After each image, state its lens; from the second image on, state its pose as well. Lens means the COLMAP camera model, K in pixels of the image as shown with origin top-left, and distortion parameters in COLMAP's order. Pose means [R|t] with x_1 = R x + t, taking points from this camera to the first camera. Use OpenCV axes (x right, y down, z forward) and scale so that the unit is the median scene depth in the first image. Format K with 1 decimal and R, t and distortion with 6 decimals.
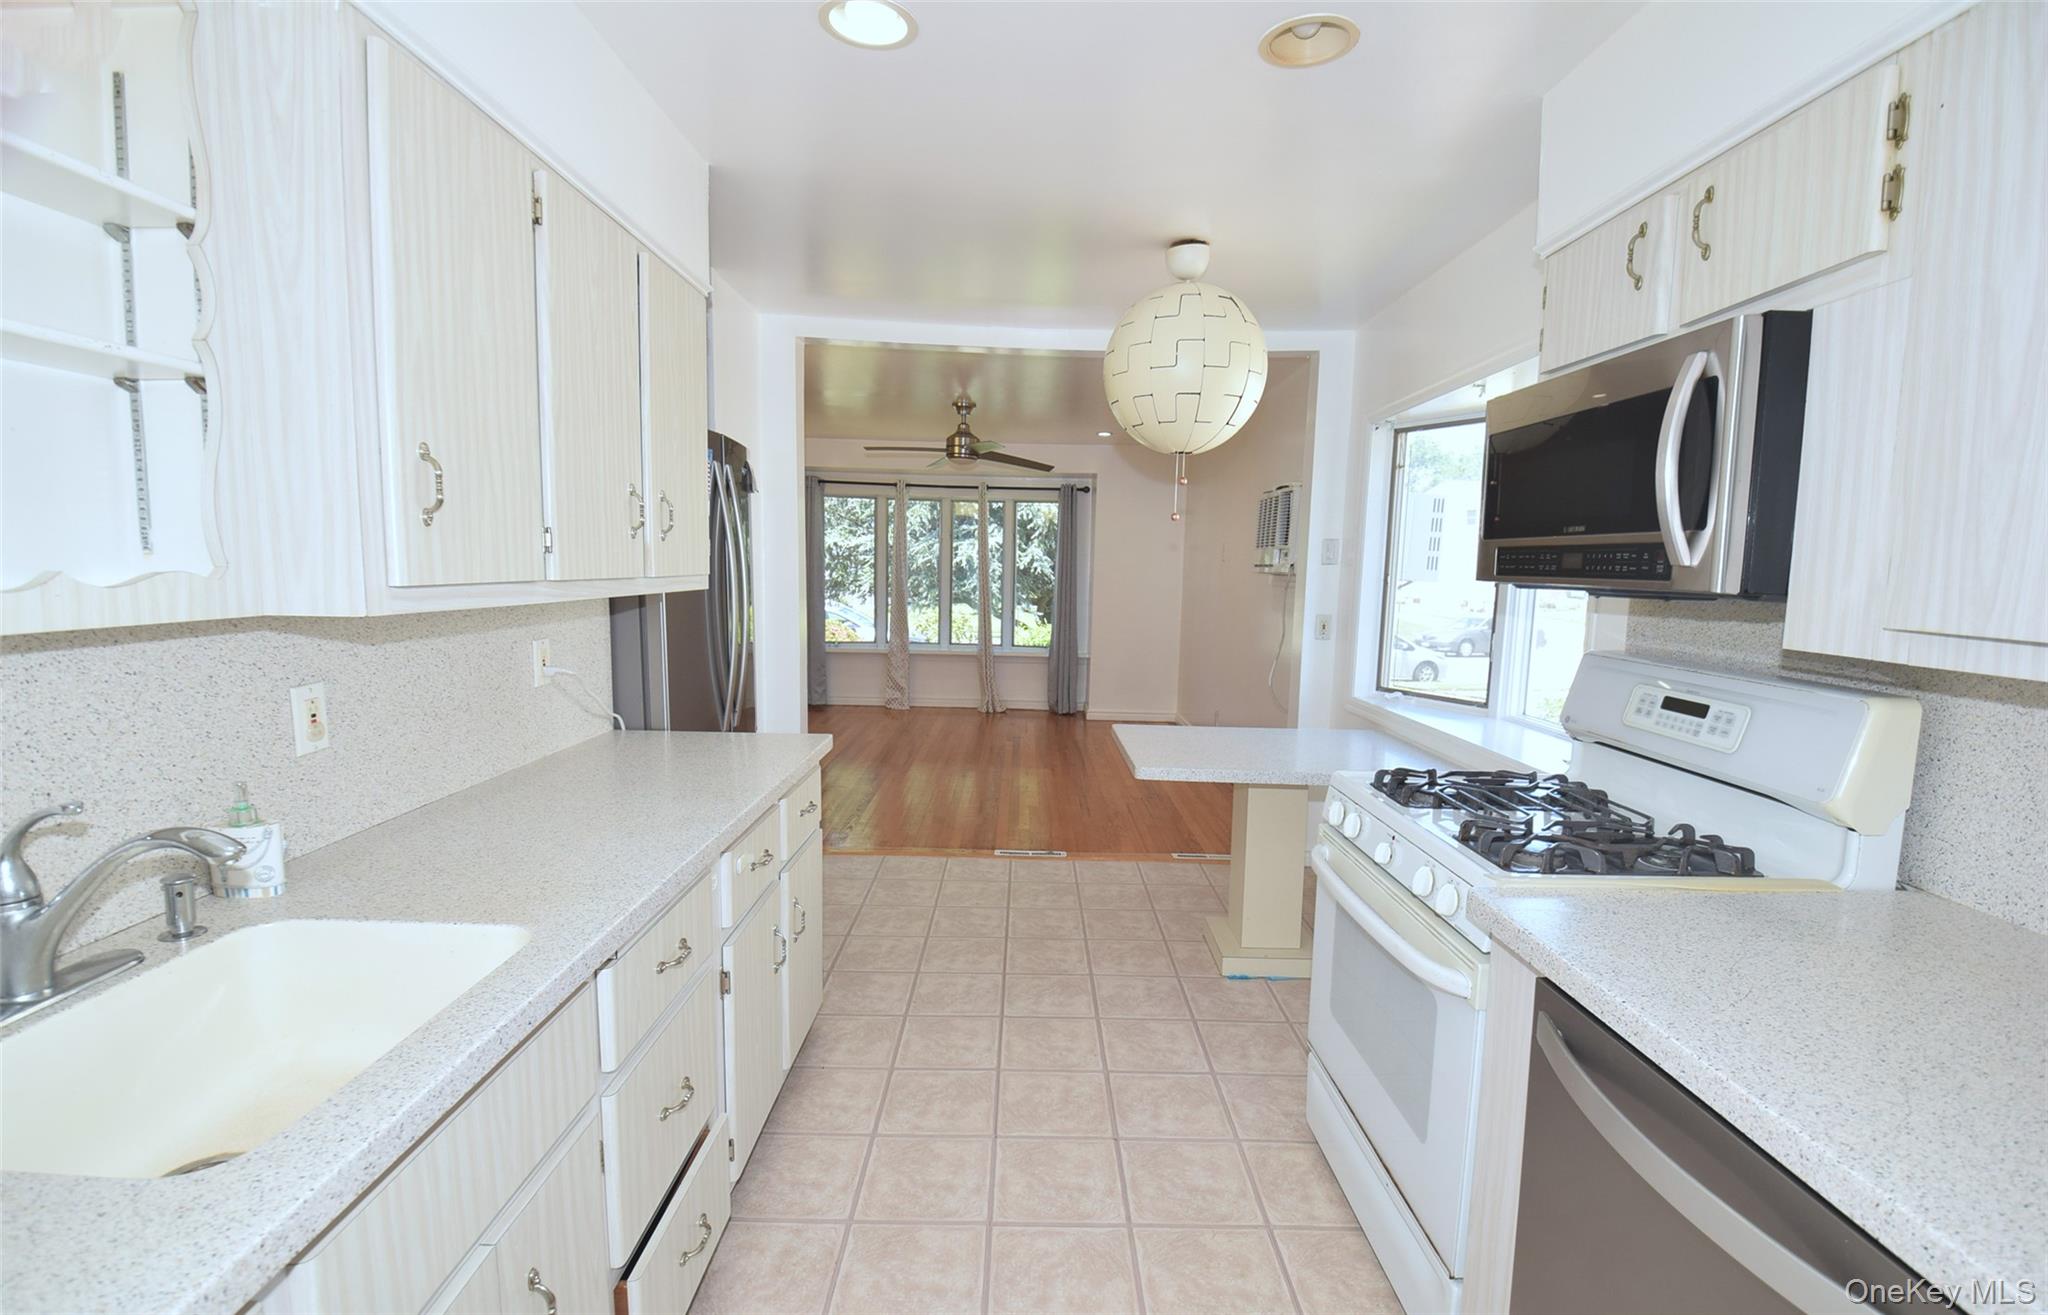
lens RADIAL K [[937.0, 0, 1041.3], [0, 937.0, 677.1], [0, 0, 1]] dist [0.000410, -0.000202]
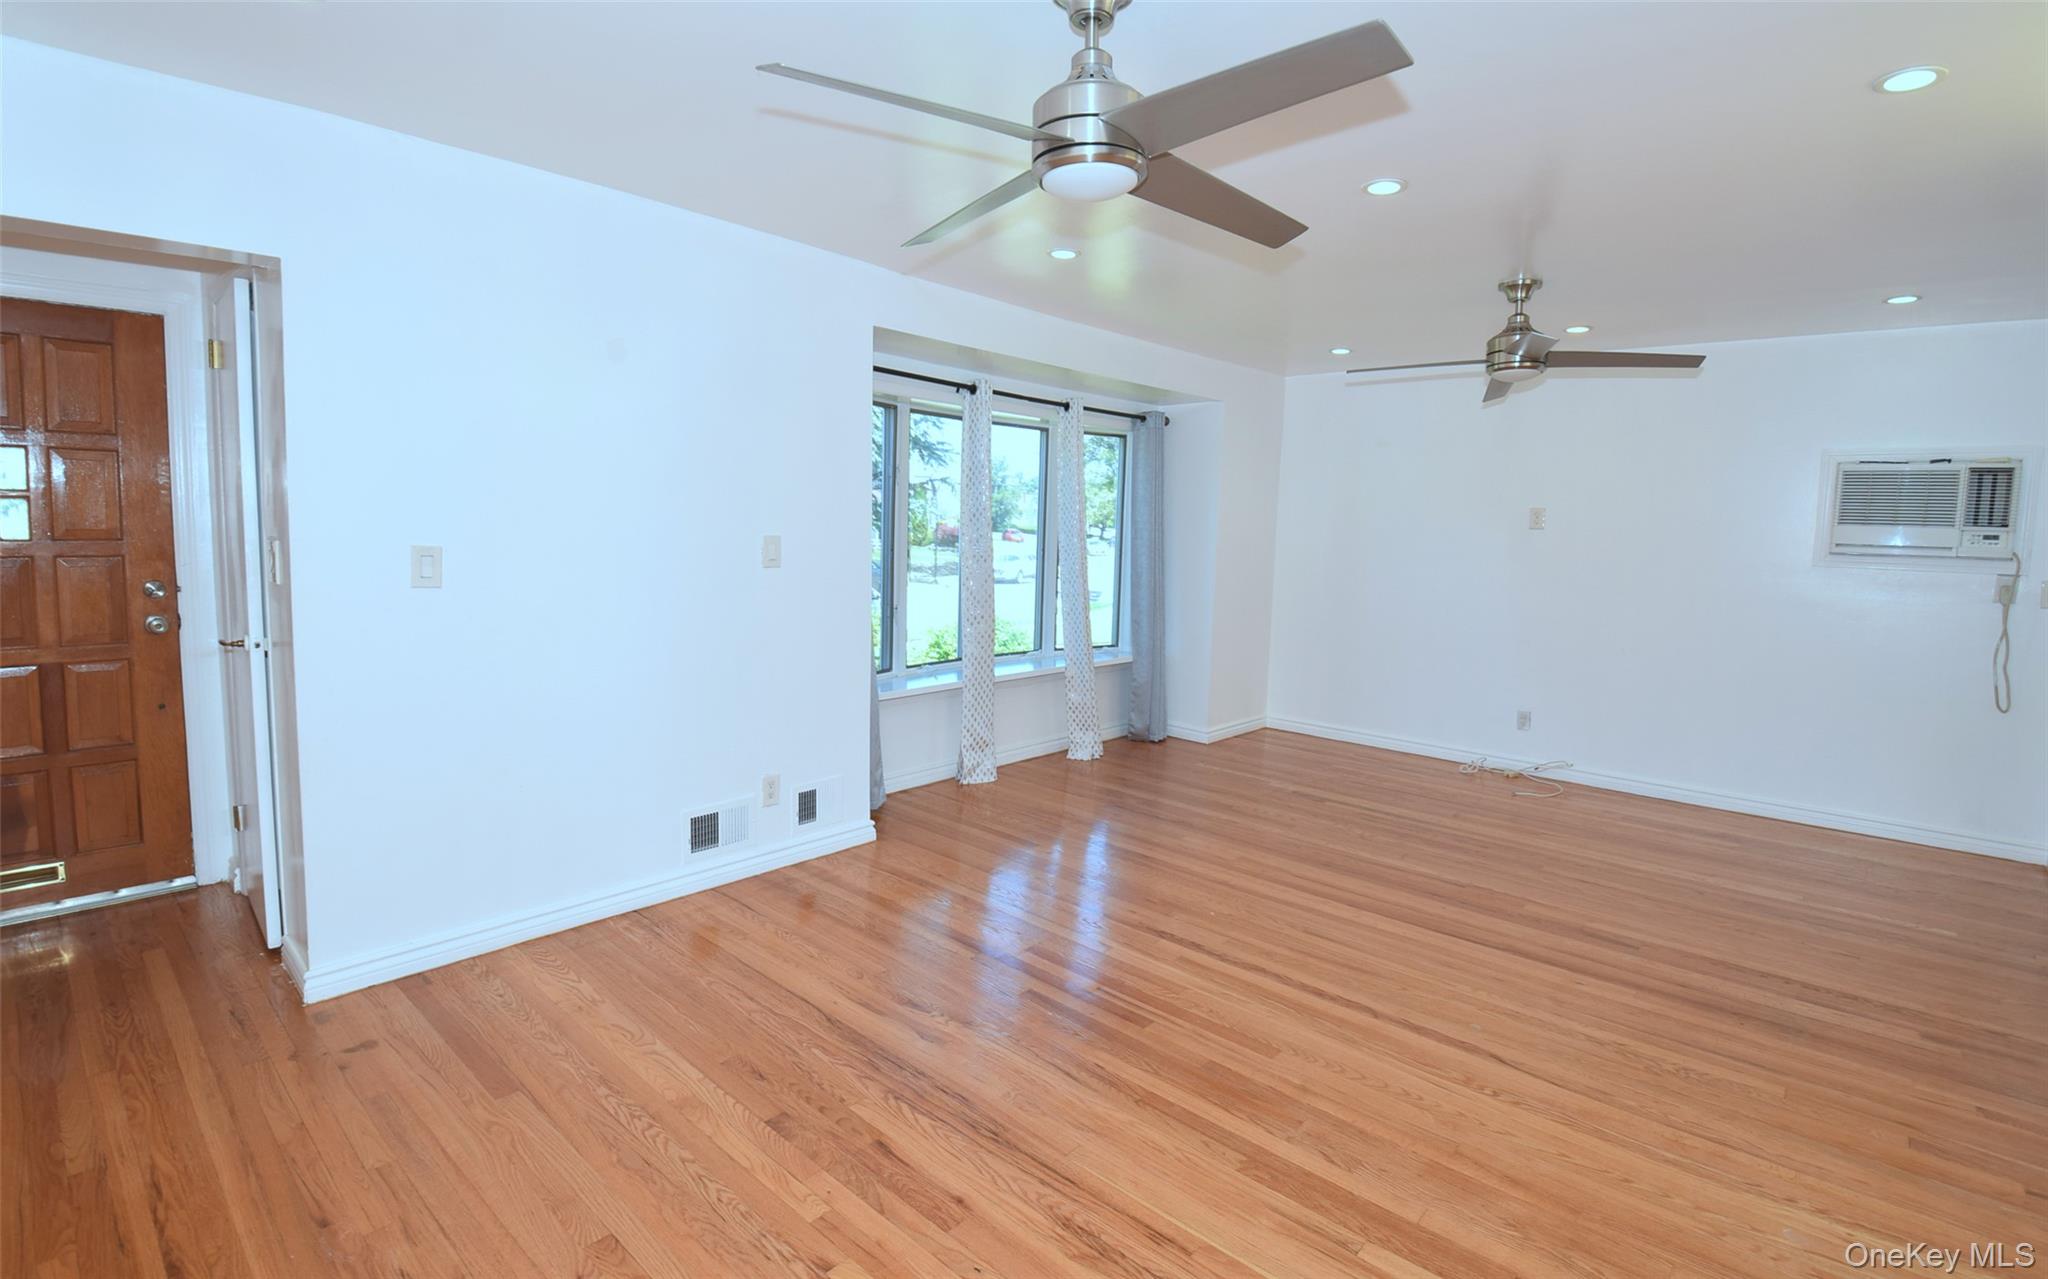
lens RADIAL K [[944.5, 0, 1024.0], [0, 944.5, 639.5], [0, 0, 1]] dist [0.001704, -0.023396]
pose [[0.688988, -0.090244, 0.719132, -0.736413], [0.072936, 0.995814, 0.055086, -0.110280], [-0.721093, 0.014497, 0.692686, 0.780498]]
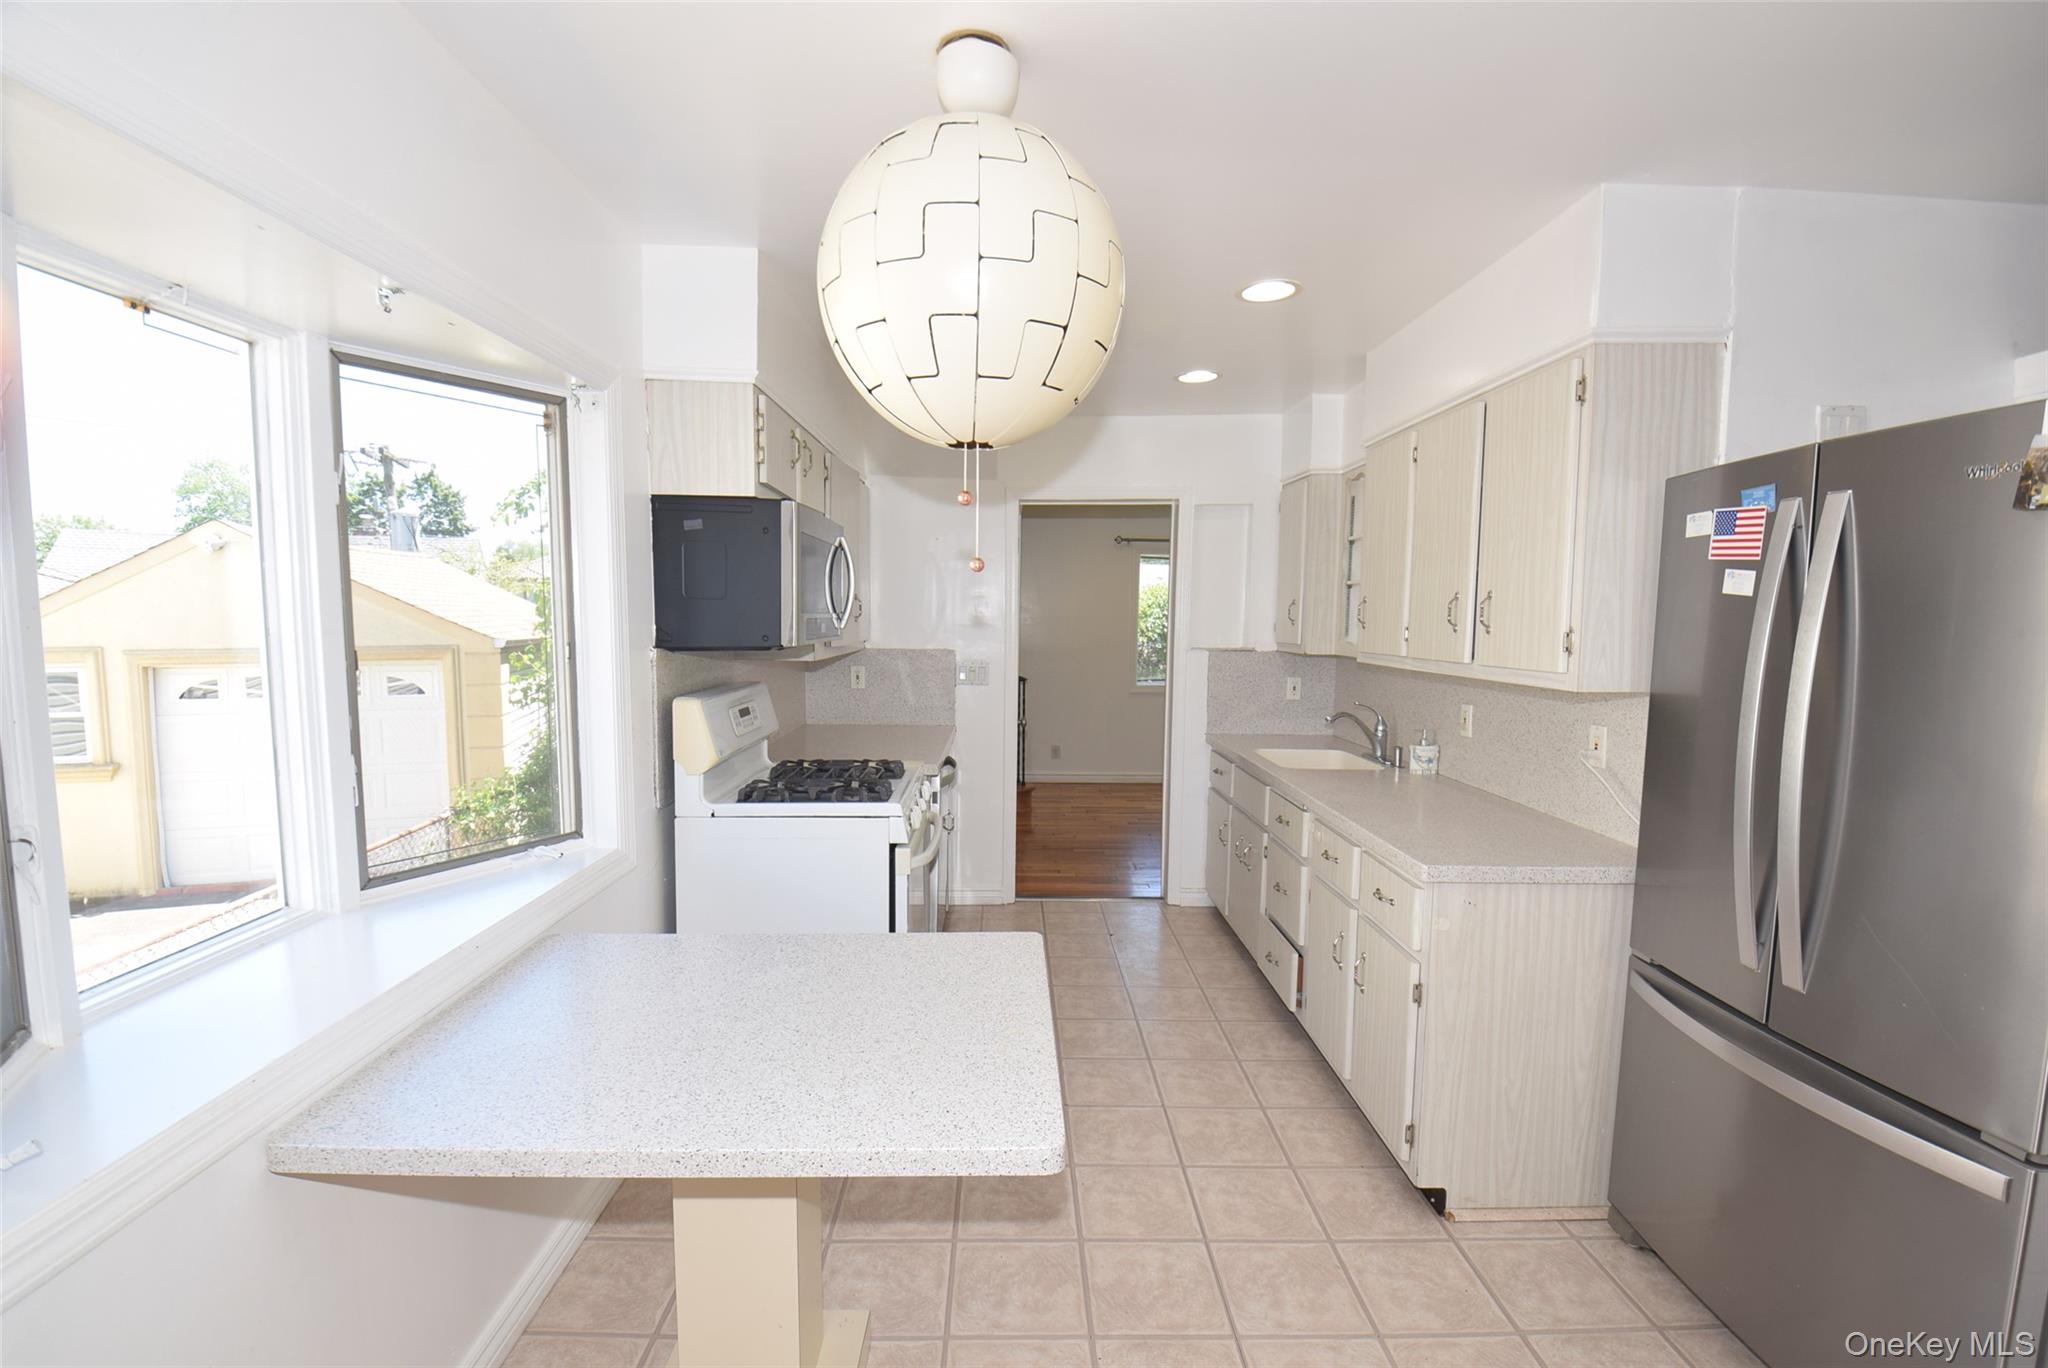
lens RADIAL K [[928.5, 0, 1012.6], [0, 928.5, 681.8], [0, 0, 1]] dist [0.021684, -0.032625]
pose [[-0.999515, -0.030039, 0.008179, 0.054305], [-0.027887, 0.980655, 0.193749, -0.100877], [-0.013841, 0.193427, -0.981017, 0.736129]]
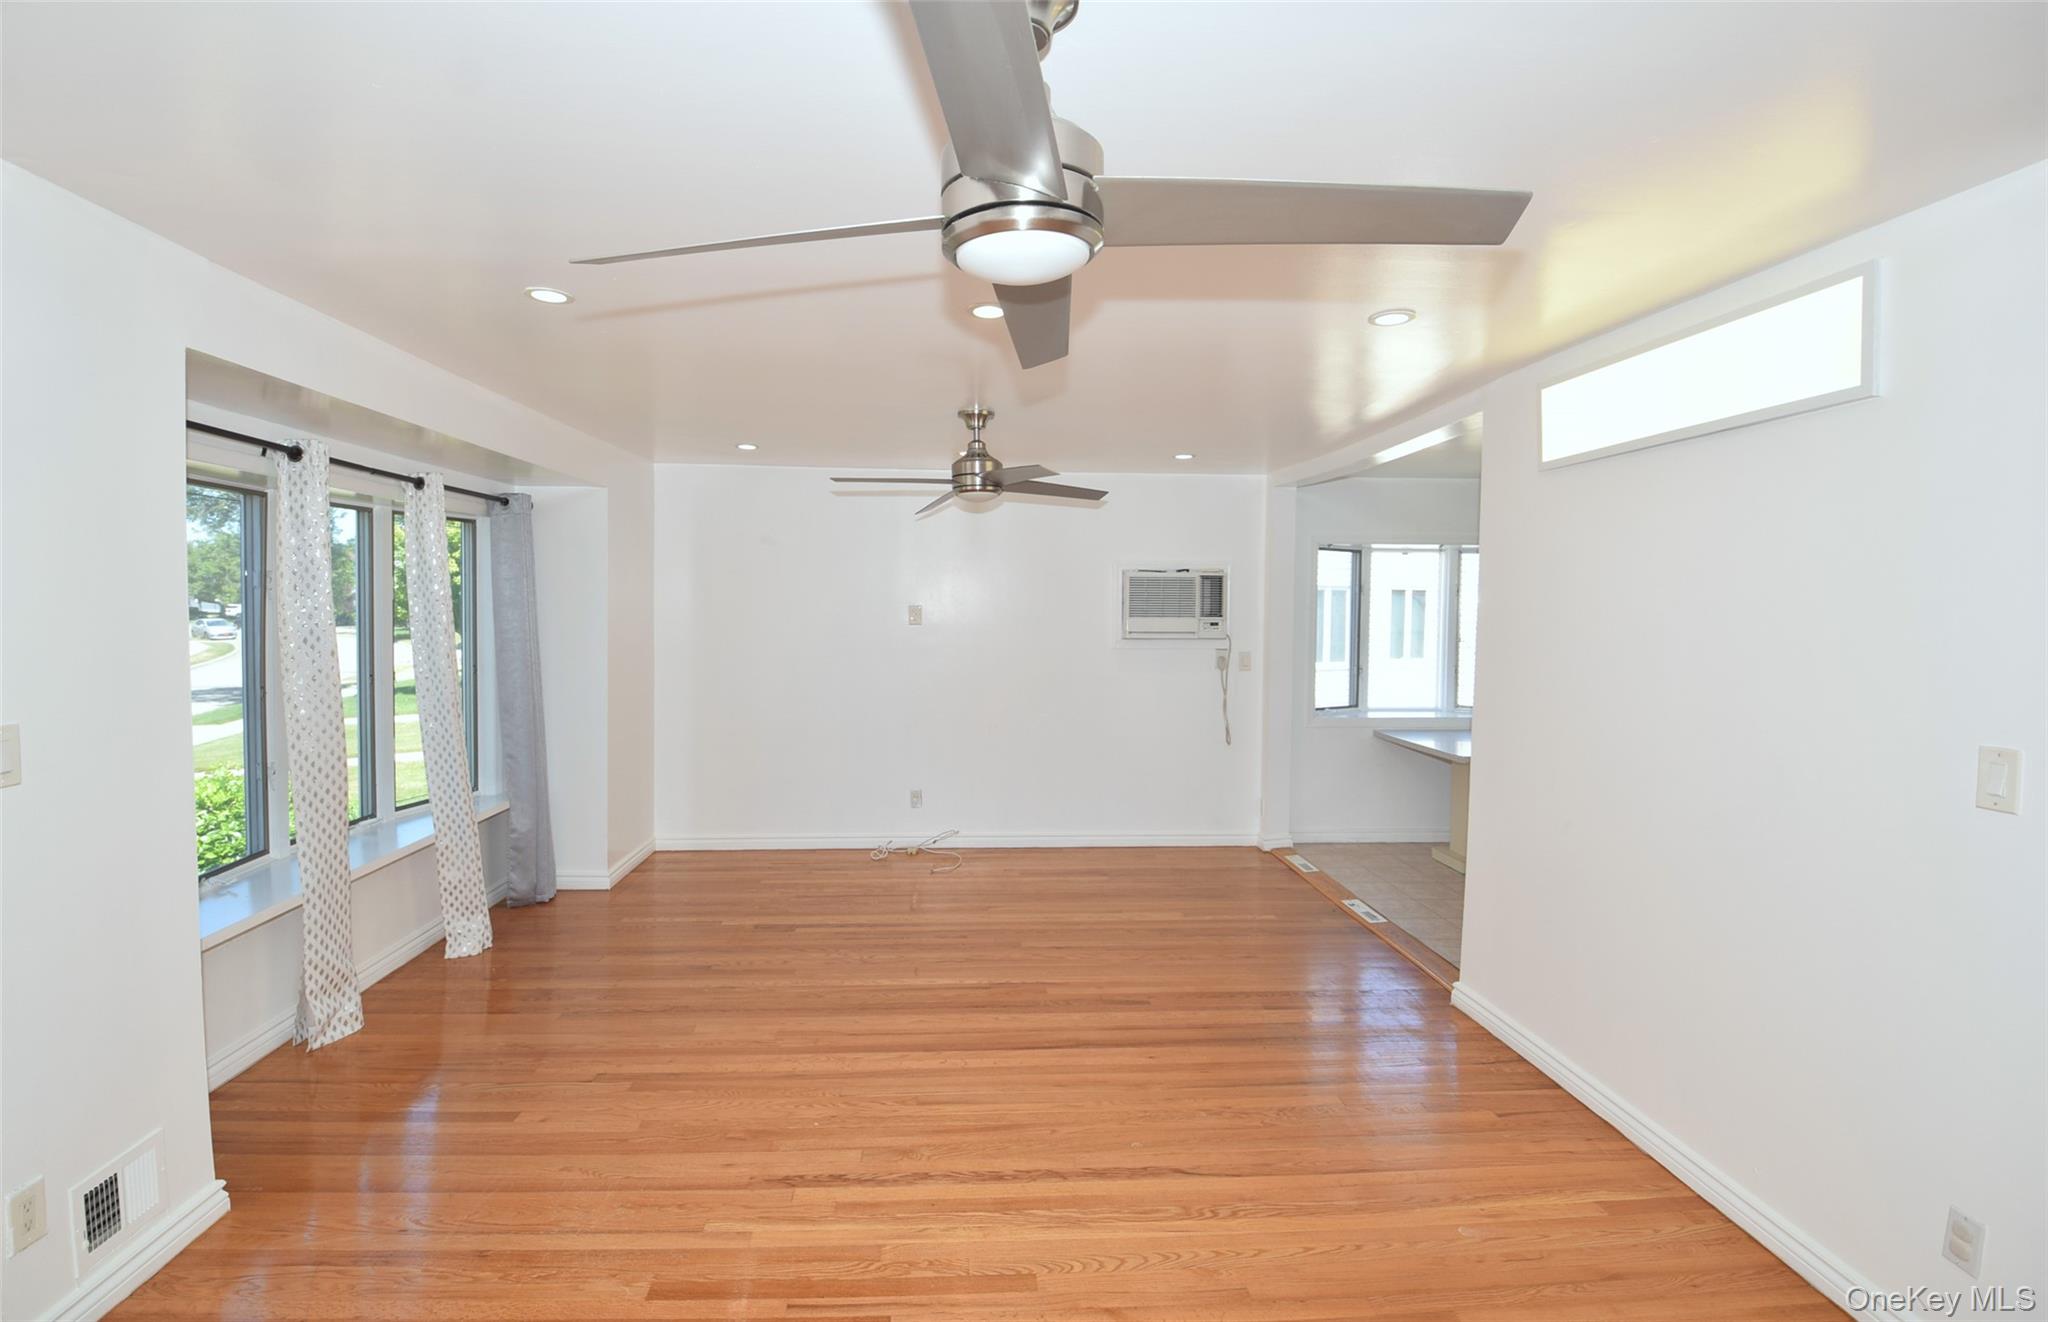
lens RADIAL K [[922.1, 0, 1004.1], [0, 922.1, 653.5], [0, 0, 1]] dist [-0.000708, -0.000451]
pose [[-0.042061, -0.076073, 0.996215, -0.712046], [0.106735, 0.991049, 0.080185, -0.162981], [-0.993398, 0.109703, -0.033564, 0.977036]]
